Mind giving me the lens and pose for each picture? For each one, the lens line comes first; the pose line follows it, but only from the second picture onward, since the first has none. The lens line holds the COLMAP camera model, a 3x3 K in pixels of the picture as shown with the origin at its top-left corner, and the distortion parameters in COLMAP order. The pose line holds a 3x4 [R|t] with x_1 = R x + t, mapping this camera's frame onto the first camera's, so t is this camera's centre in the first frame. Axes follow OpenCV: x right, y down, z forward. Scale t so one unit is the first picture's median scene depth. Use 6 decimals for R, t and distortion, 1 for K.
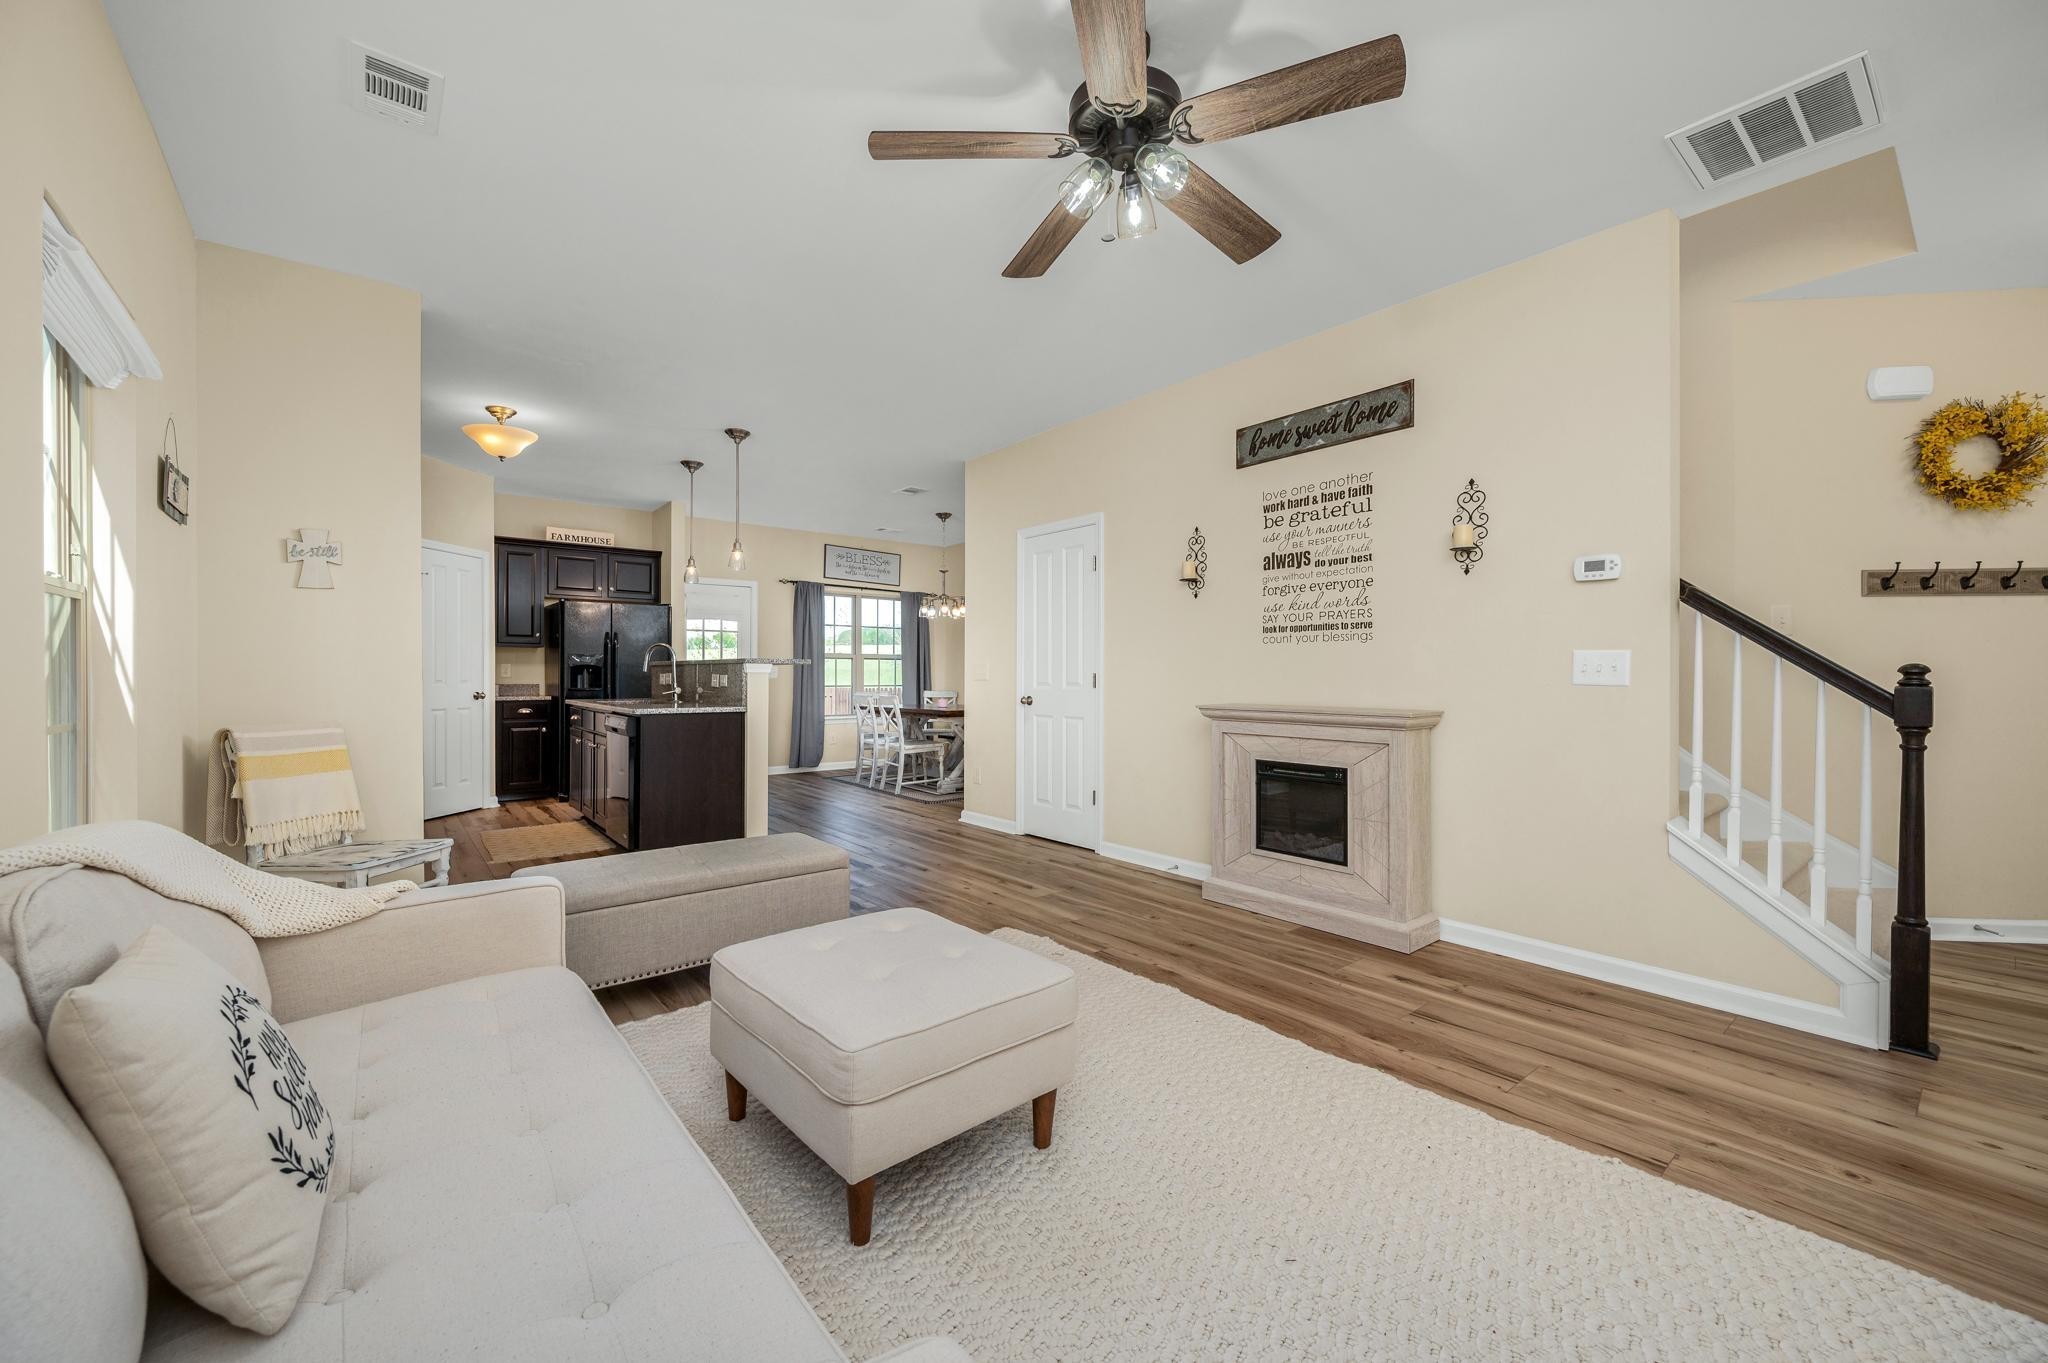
lens RADIAL K [[809.1, 0, 1016.3], [0, 809.1, 670.5], [0, 0, 1]] dist [-0.002077, 0.000187]
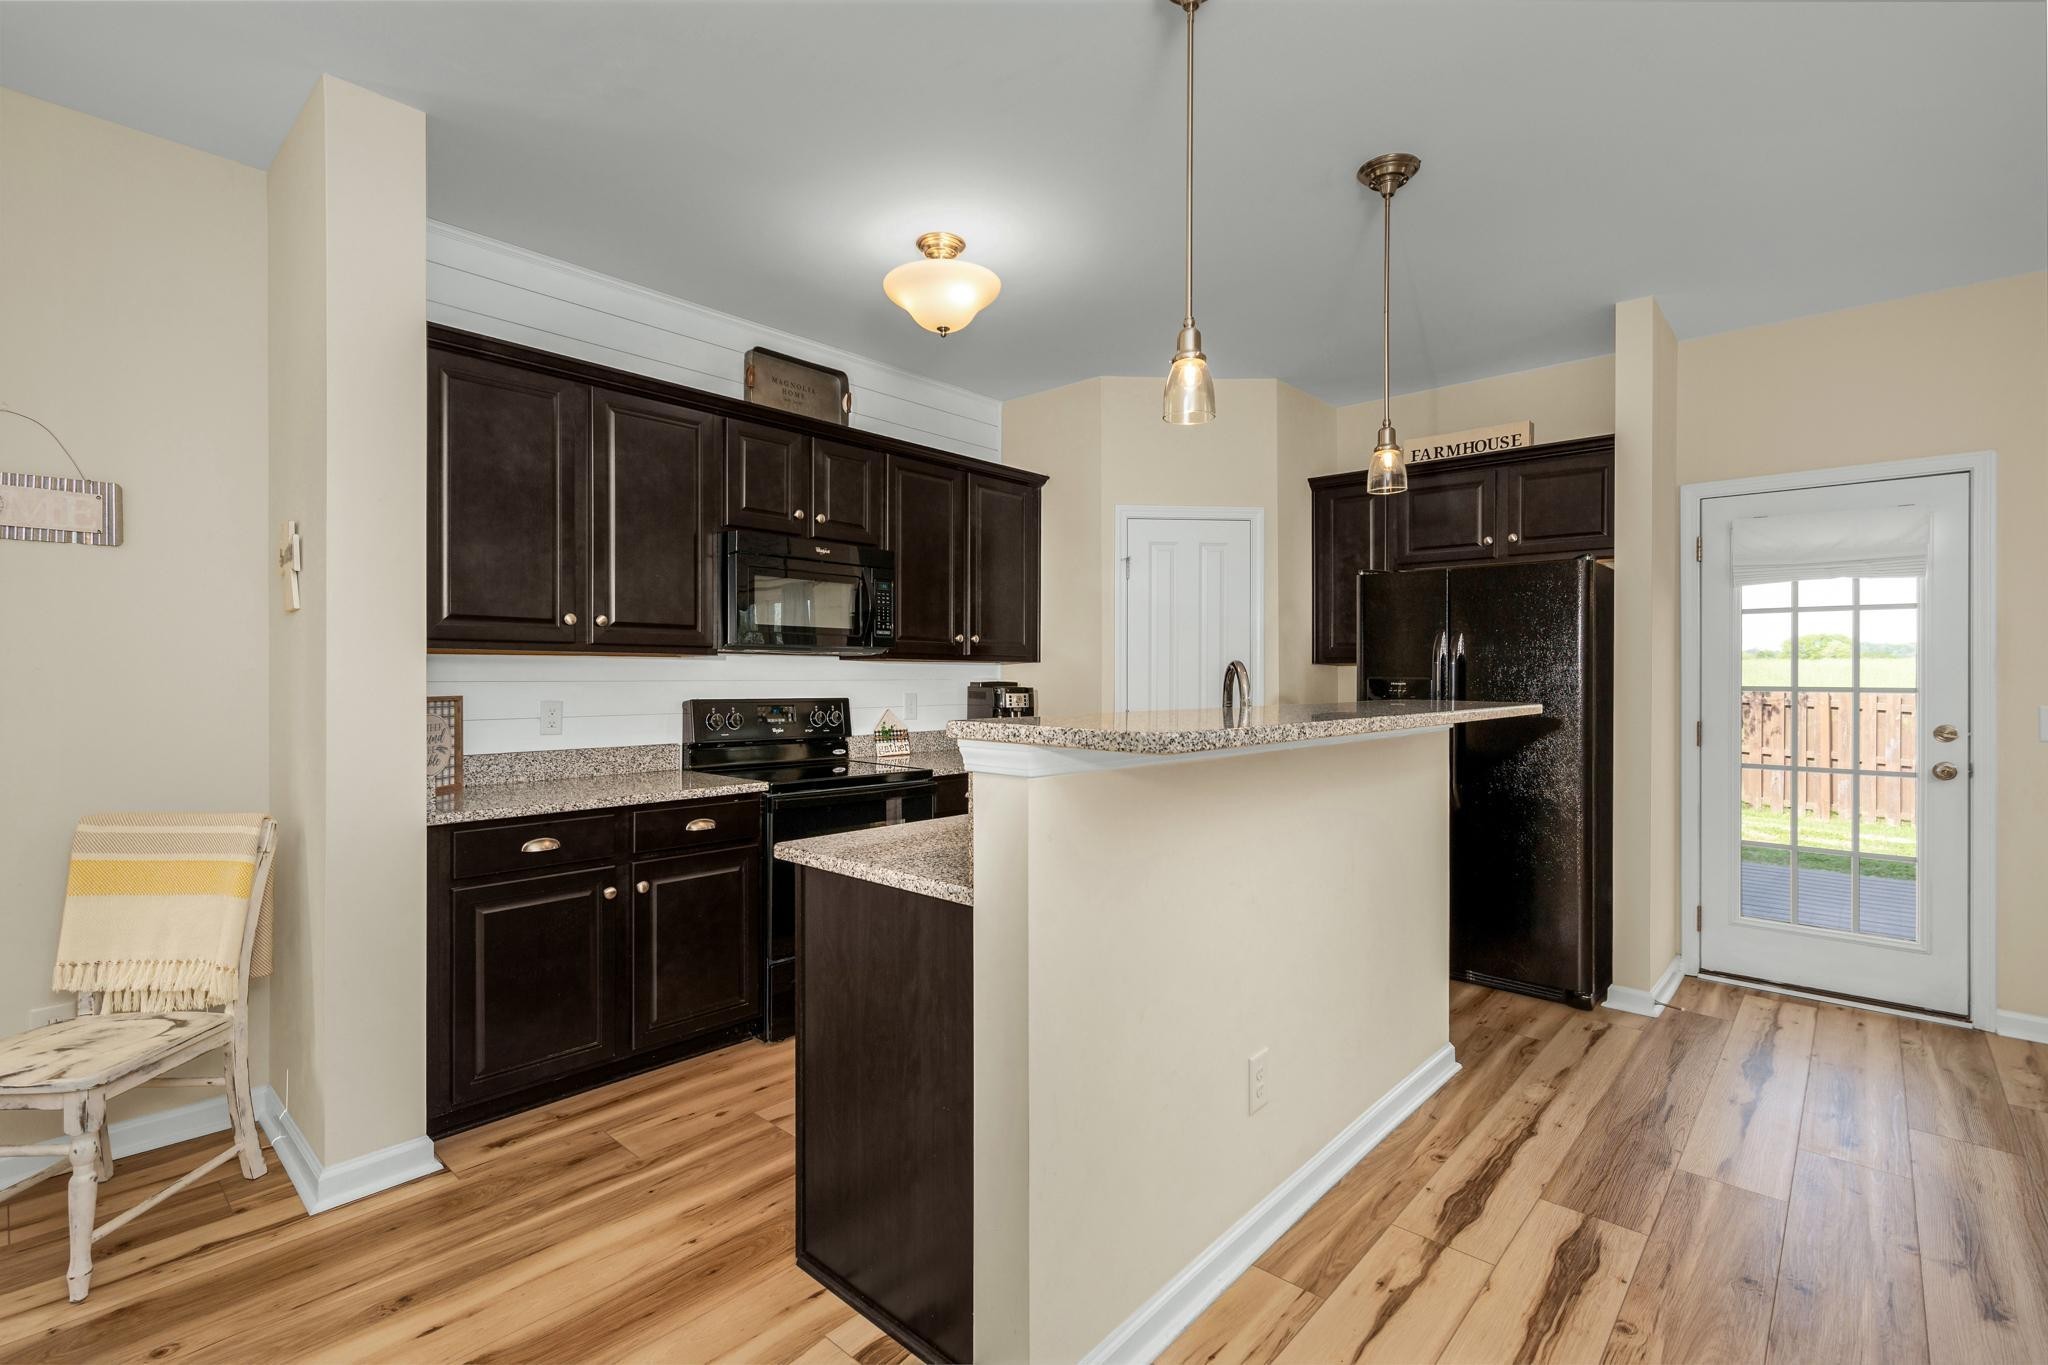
lens RADIAL K [[926.1, 0, 1024.9], [0, 926.1, 668.9], [0, 0, 1]] dist [0.000799, -0.000711]
pose [[0.158306, -0.009389, -0.987345, -0.015057], [0.000227, 0.999955, -0.009472, -0.036648], [0.987390, 0.001275, 0.158301, 1.211617]]
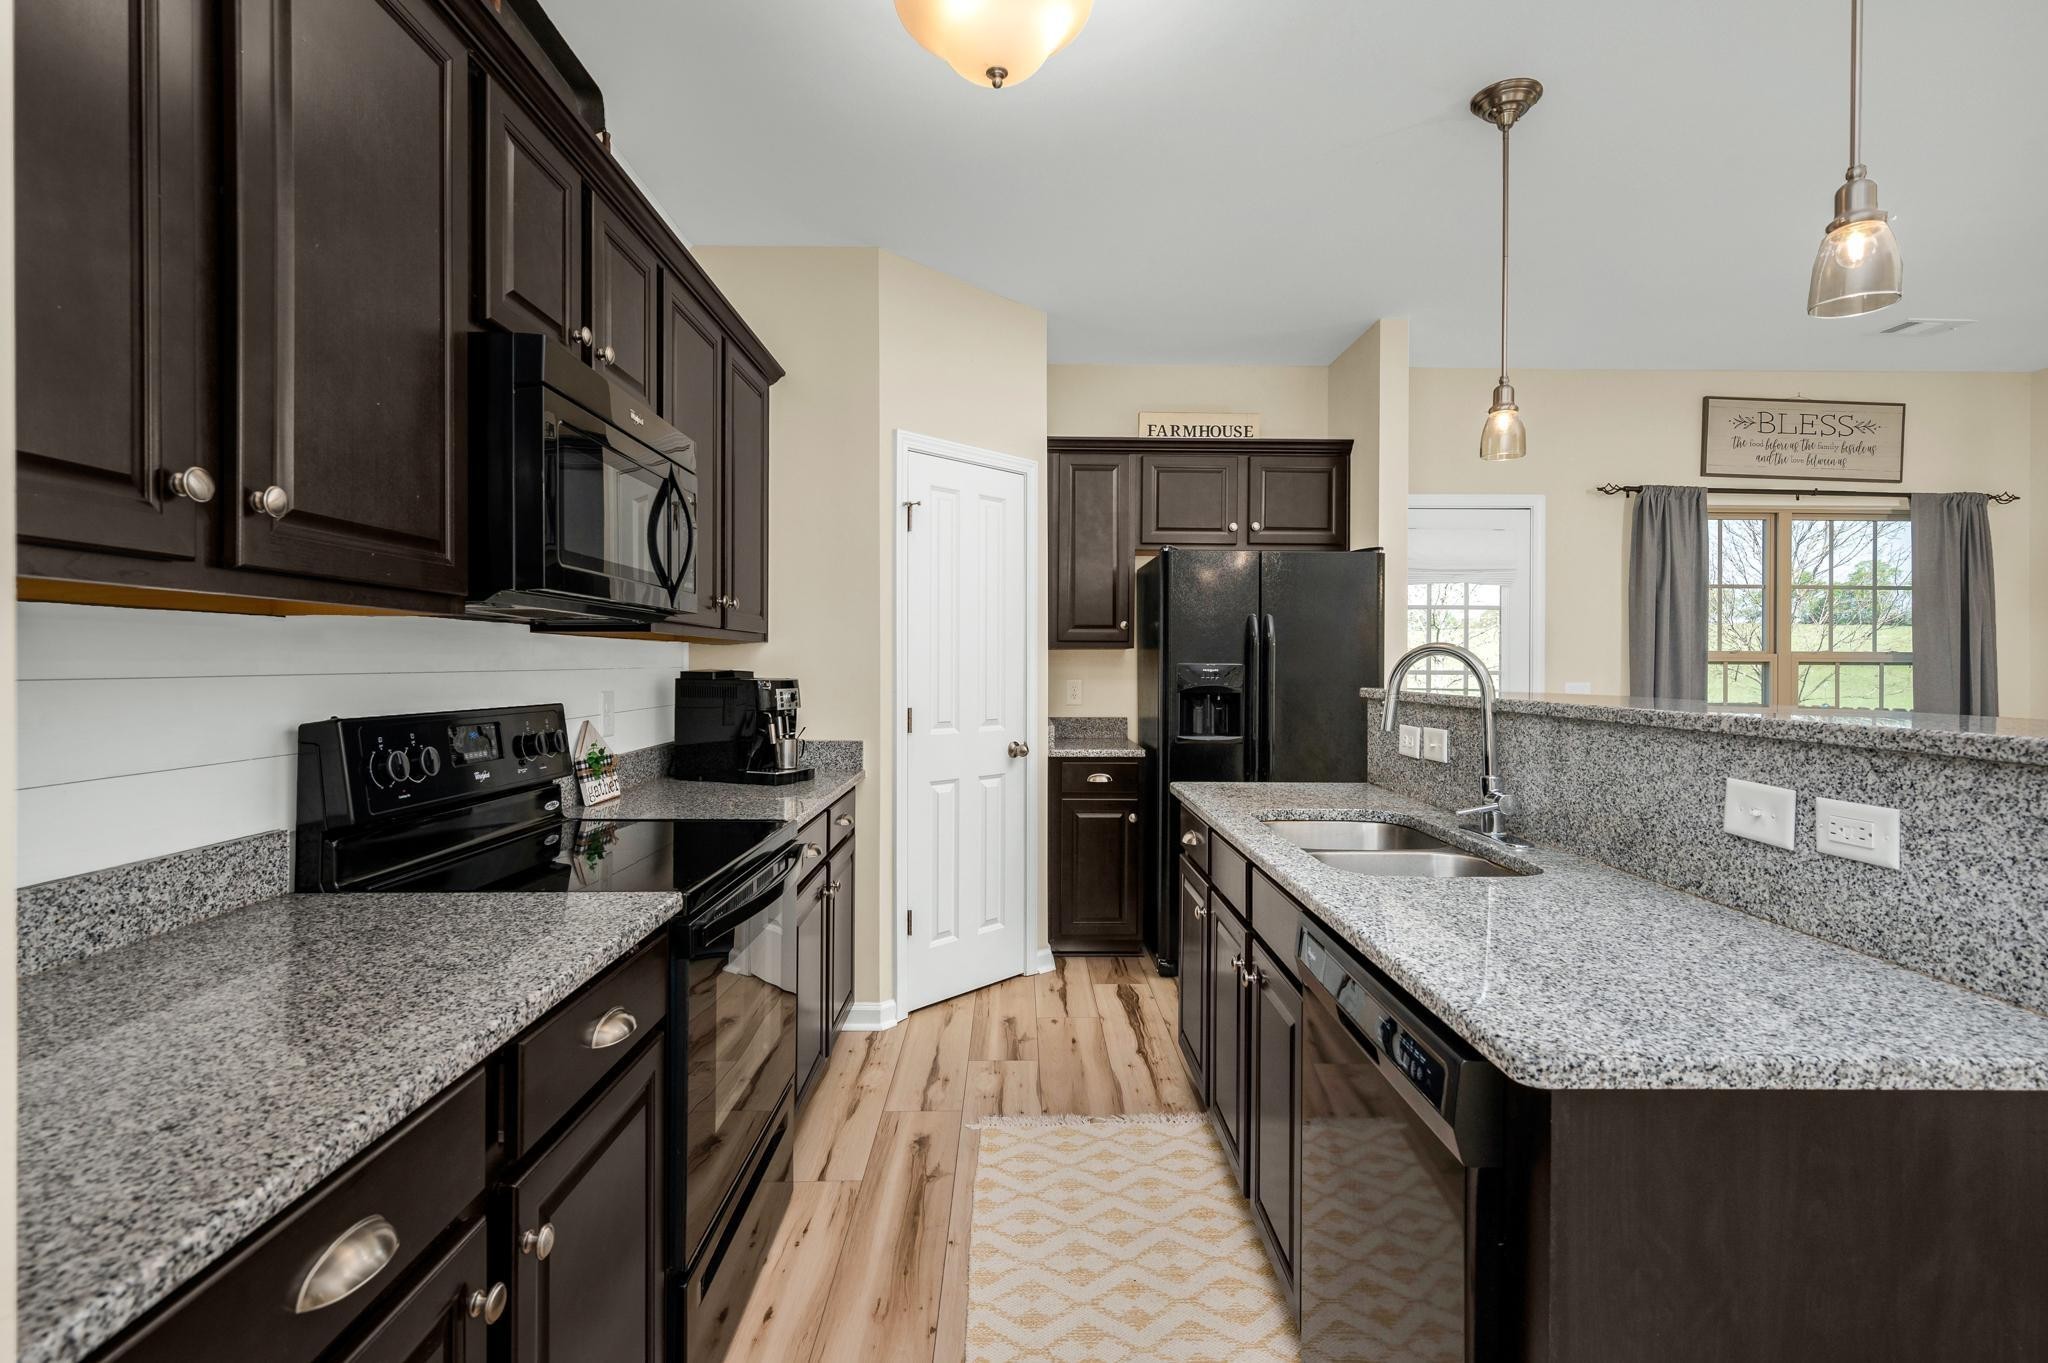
lens RADIAL K [[935.1, 0, 1030.4], [0, 935.1, 664.5], [0, 0, 1]] dist [0.000546, 0.000437]
pose [[0.789262, 0.001801, -0.614054, -0.502363], [0.000896, 0.999991, 0.004085, -0.039345], [0.614056, -0.003774, 0.789253, 0.907502]]
